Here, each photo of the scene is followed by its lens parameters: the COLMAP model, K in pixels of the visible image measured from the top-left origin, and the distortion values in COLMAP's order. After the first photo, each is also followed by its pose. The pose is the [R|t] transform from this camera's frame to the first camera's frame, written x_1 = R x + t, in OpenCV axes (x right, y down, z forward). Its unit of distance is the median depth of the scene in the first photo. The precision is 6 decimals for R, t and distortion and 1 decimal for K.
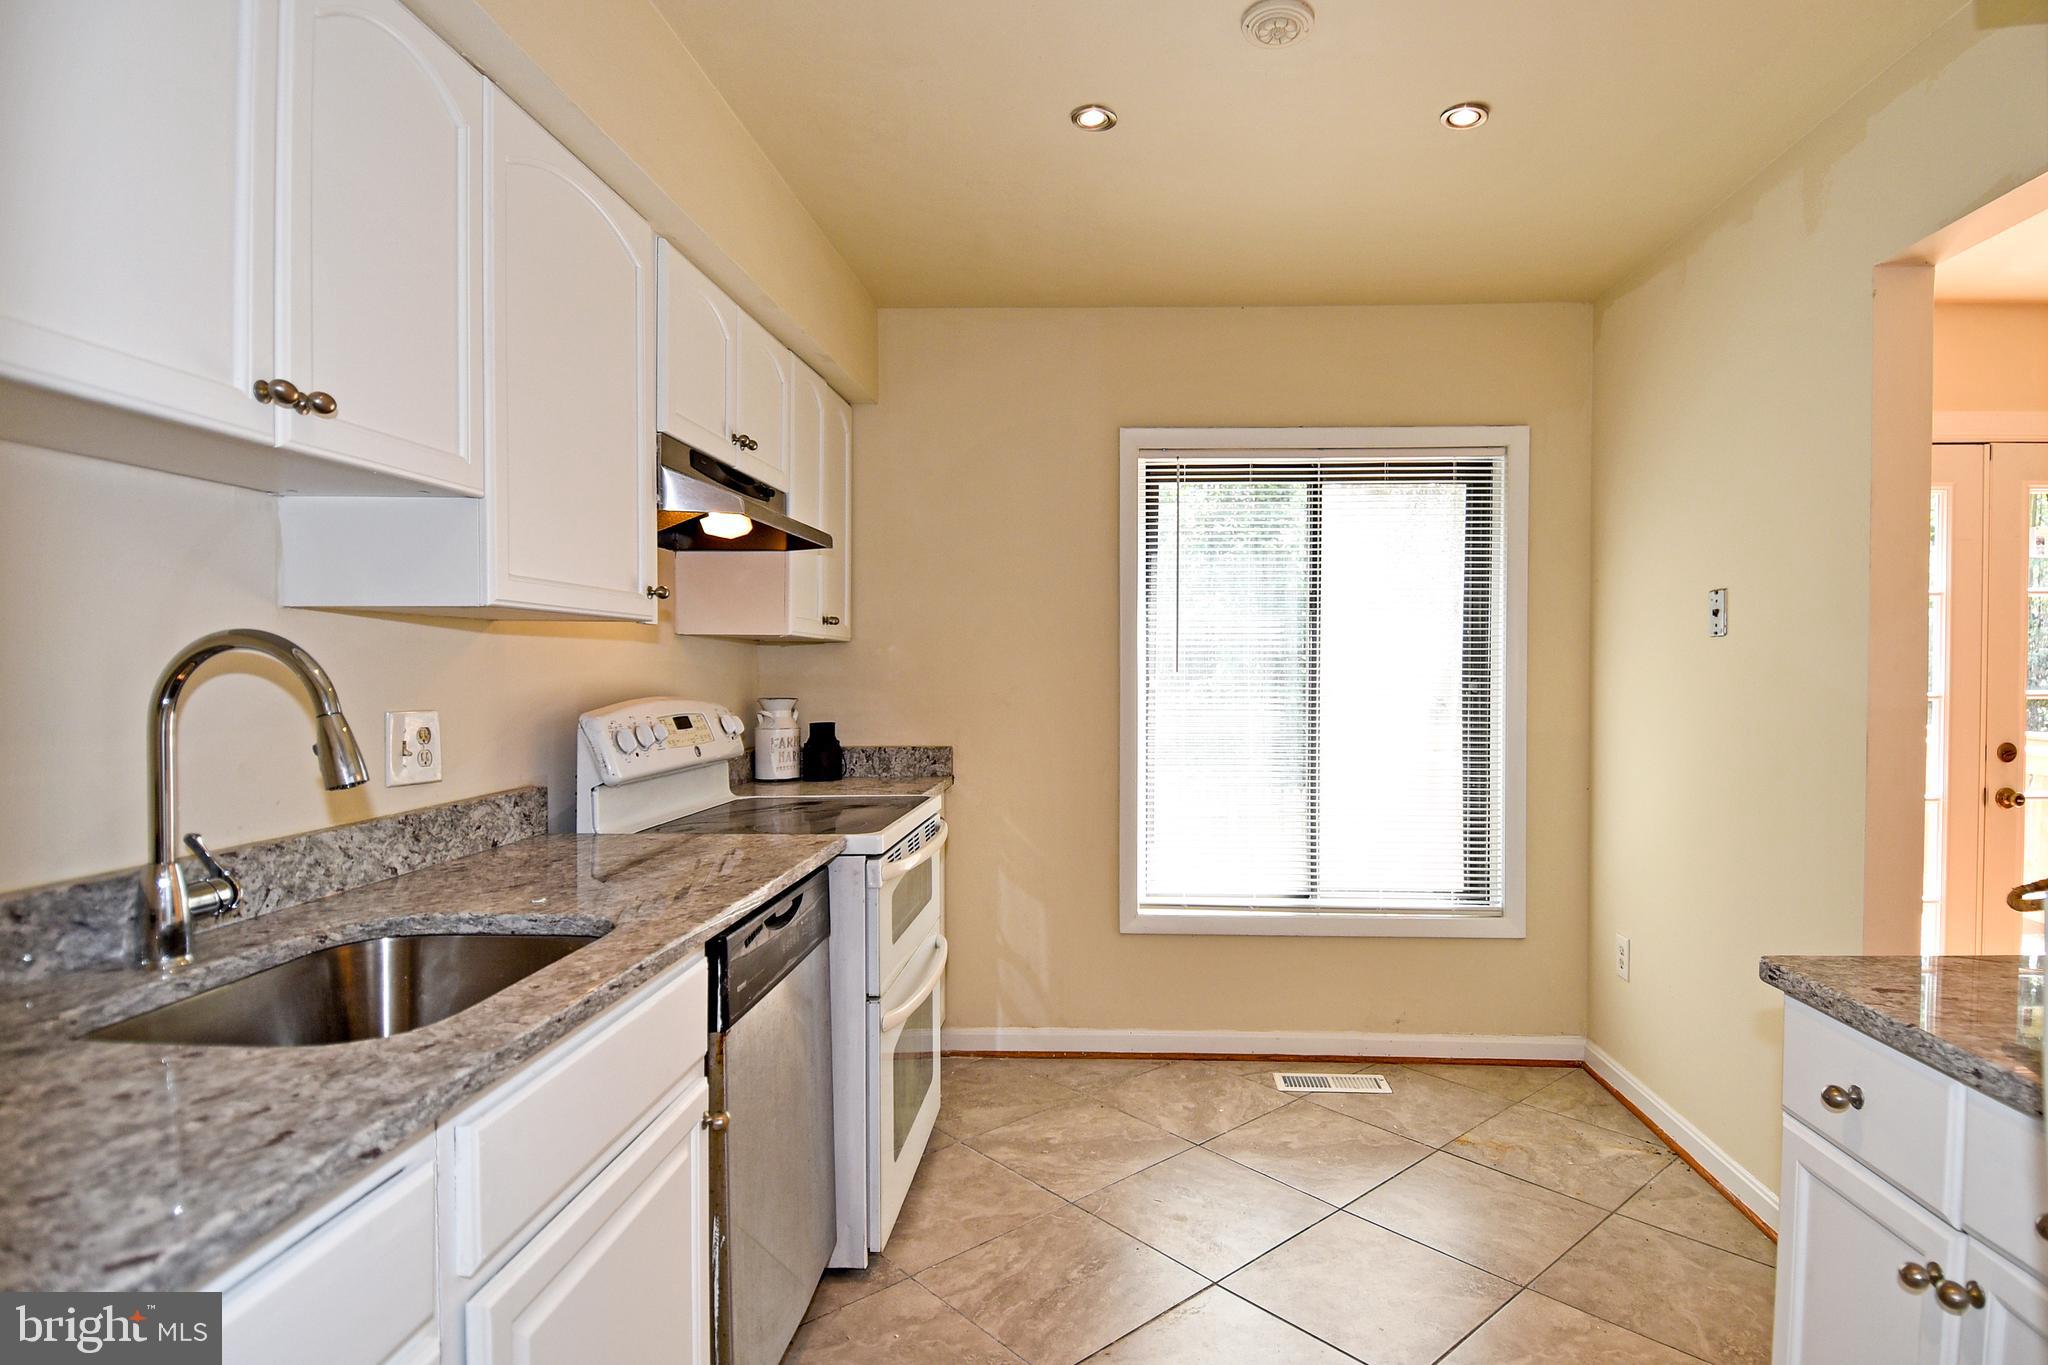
lens RADIAL K [[1089.7, 0, 1083.8], [0, 1089.7, 667.3], [0, 0, 1]] dist [0.066650, -0.063965]
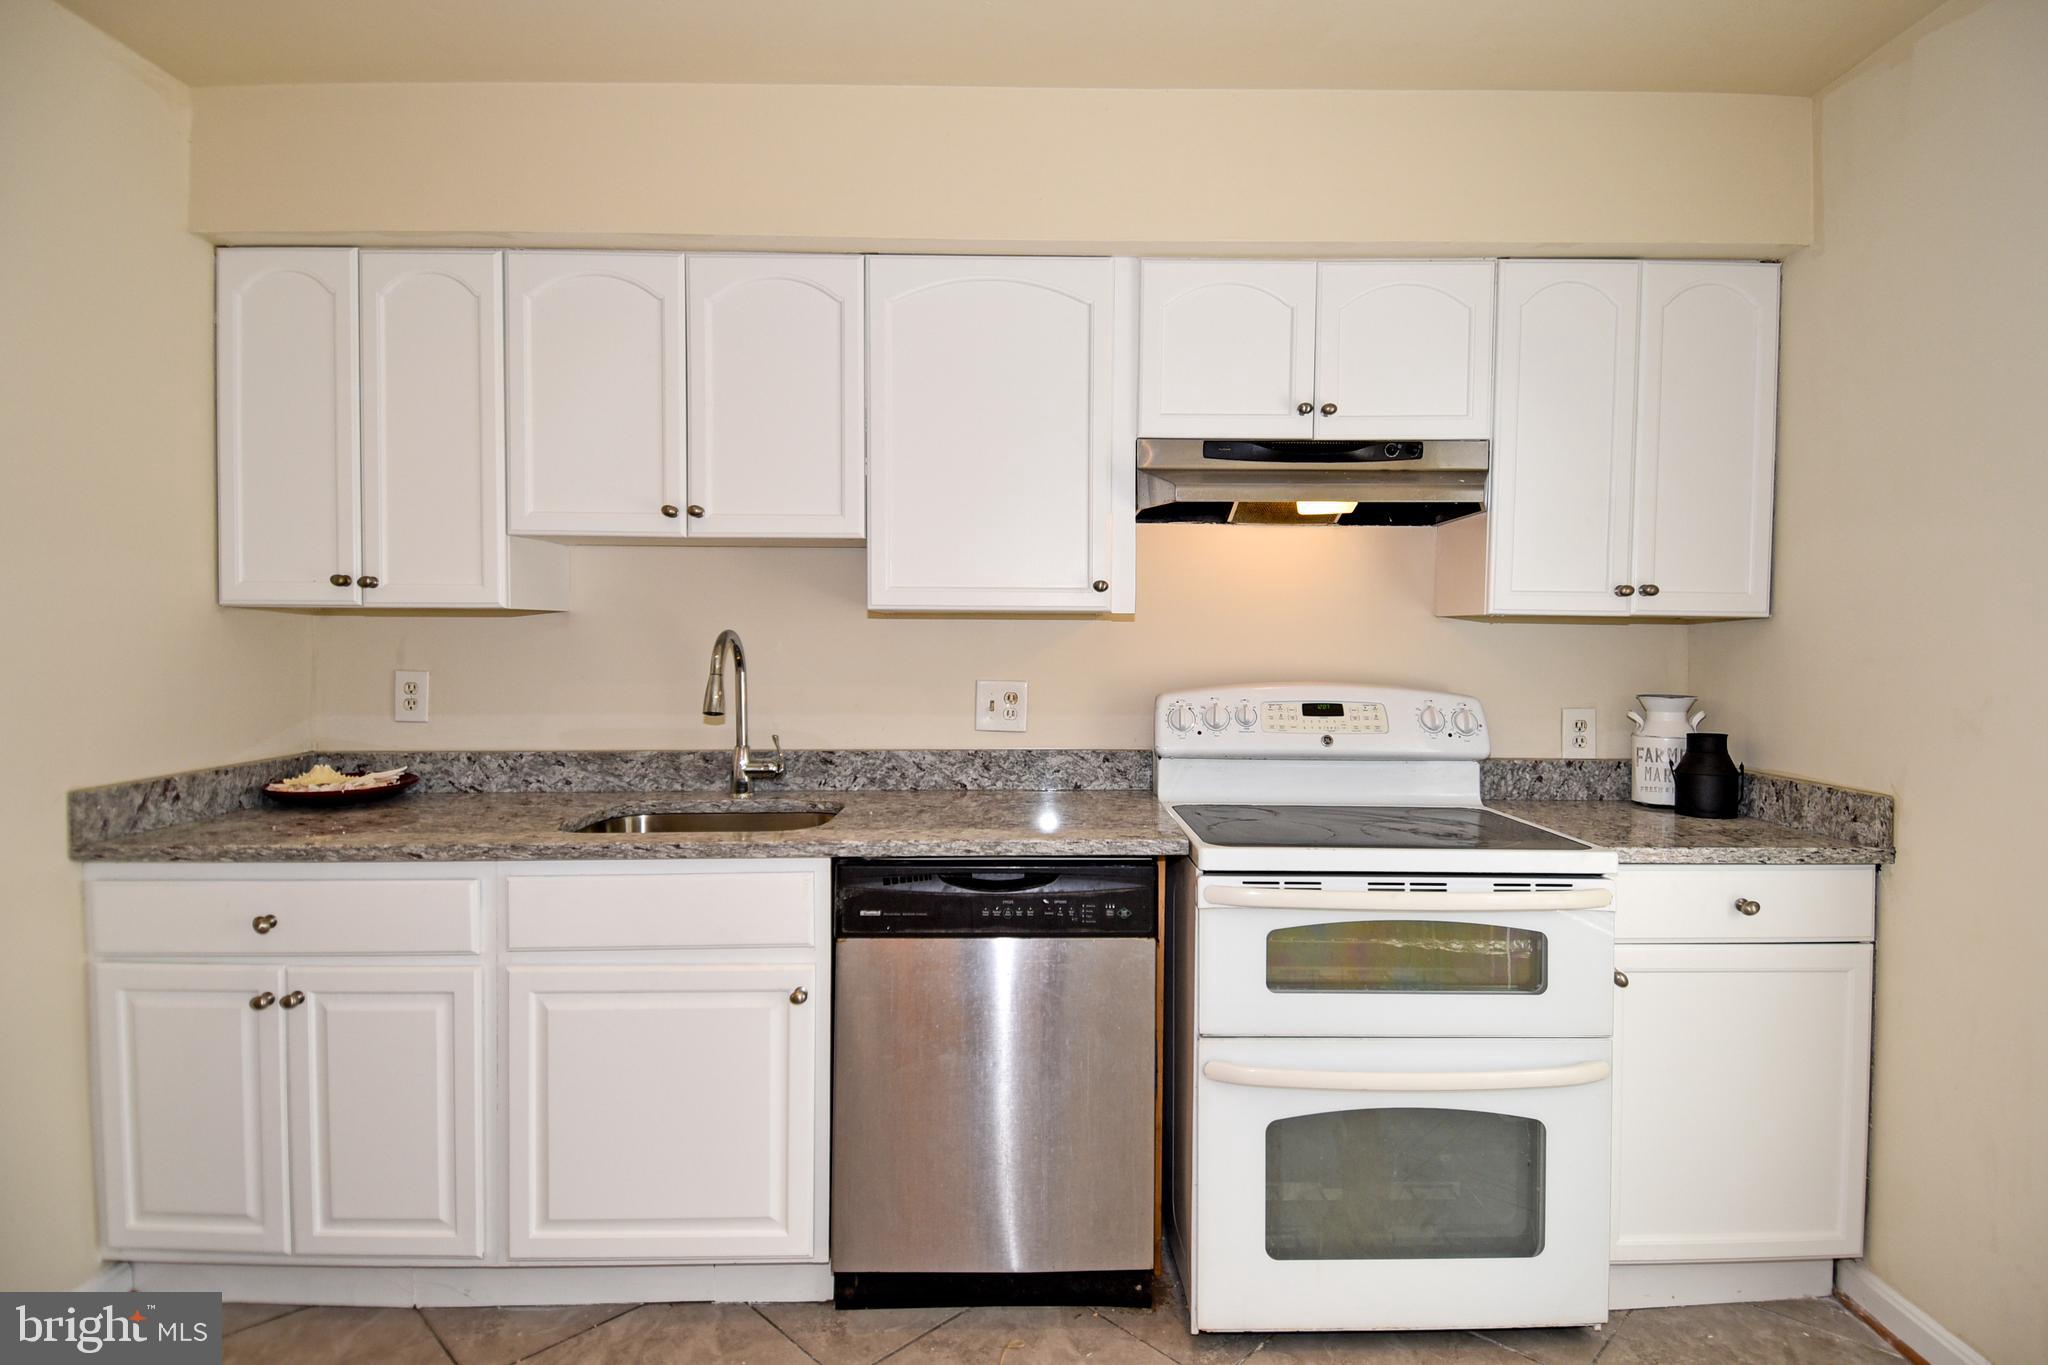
lens RADIAL K [[1089.7, 0, 1083.8], [0, 1089.7, 667.3], [0, 0, 1]] dist [0.066650, -0.063965]
pose [[0.054573, 0.030245, -0.998052, 0.795789], [-0.004439, 0.999539, 0.030047, -0.019566], [0.998500, 0.002791, 0.054682, 1.014749]]
